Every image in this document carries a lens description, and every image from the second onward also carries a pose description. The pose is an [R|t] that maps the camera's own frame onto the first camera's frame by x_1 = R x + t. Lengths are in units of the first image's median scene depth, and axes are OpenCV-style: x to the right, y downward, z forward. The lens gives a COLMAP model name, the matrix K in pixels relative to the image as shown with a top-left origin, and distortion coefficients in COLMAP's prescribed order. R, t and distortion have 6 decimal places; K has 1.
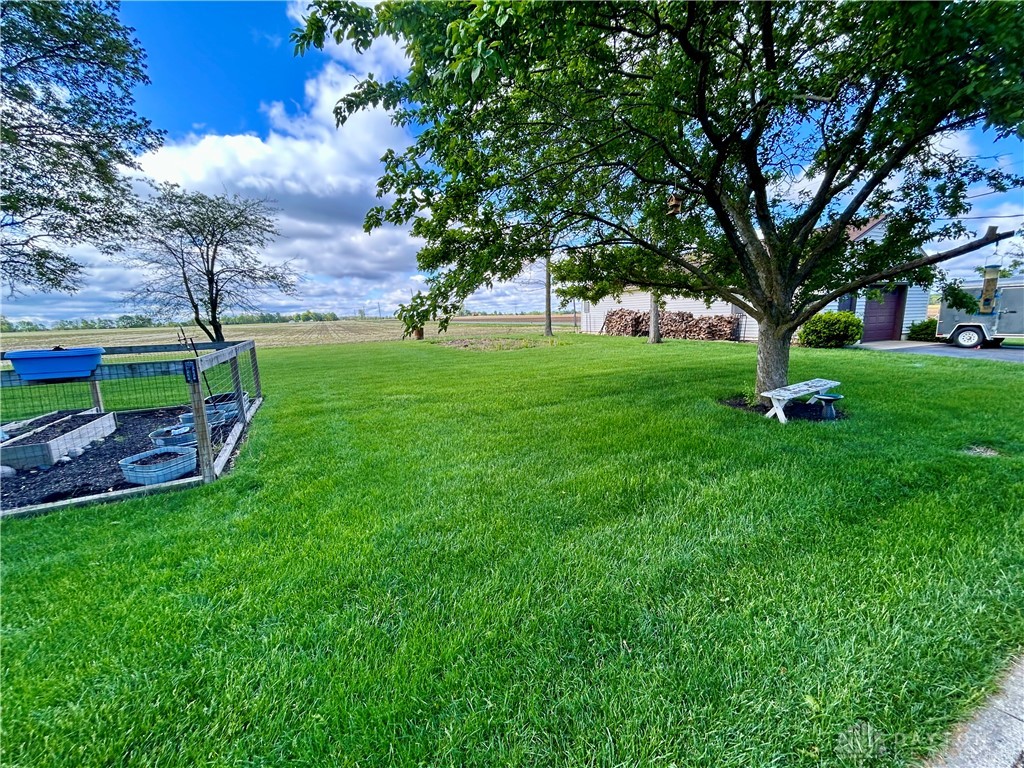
lens RADIAL K [[408.7, 0, 512.0], [0, 408.7, 387.9], [0, 0, 1]] dist [0.000755, -0.000093]
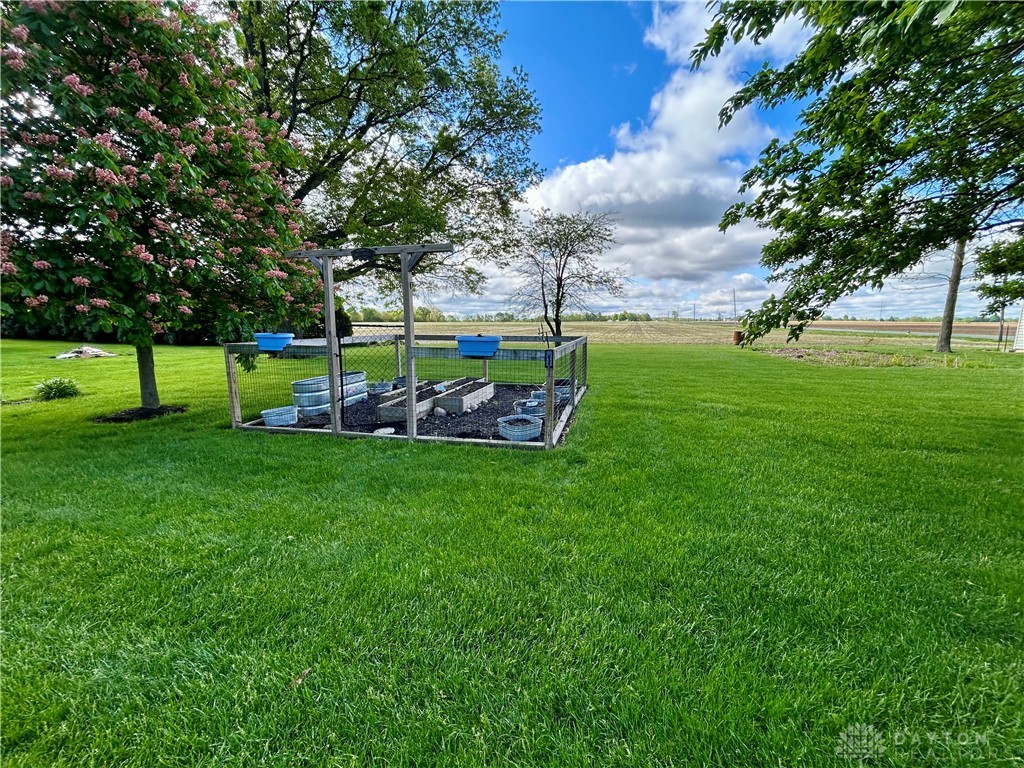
lens RADIAL K [[411.9, 0, 515.6], [0, 411.9, 385.7], [0, 0, 1]] dist [-0.001178, -0.000108]
pose [[0.758395, 0.131105, -0.638473, -0.038377], [-0.136934, 0.989748, 0.040583, 0.003696], [0.637248, 0.056651, 0.768573, -0.023535]]
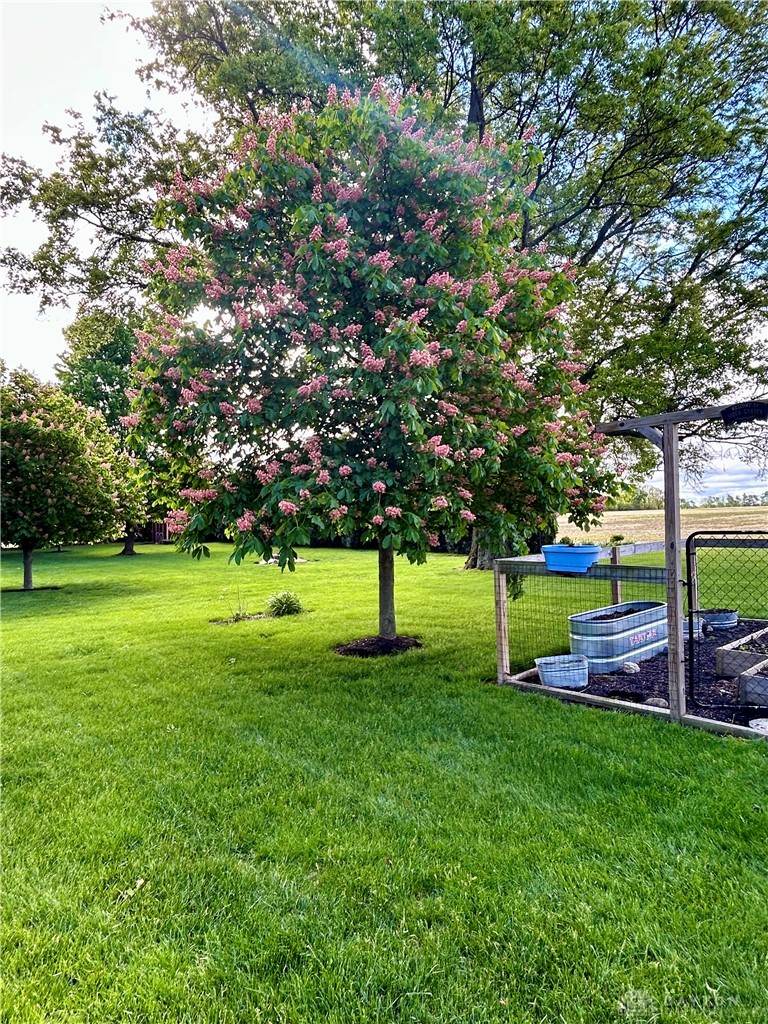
lens RADIAL K [[602.9, 0, 384.0], [0, 602.9, 512.0], [0, 0, 1]] dist [-0.000327, -0.000428]
pose [[0.264816, 0.014771, -0.964186, -0.288478], [-0.143472, 0.989357, -0.024248, 0.011582], [0.953566, 0.144754, 0.264117, -0.187636]]
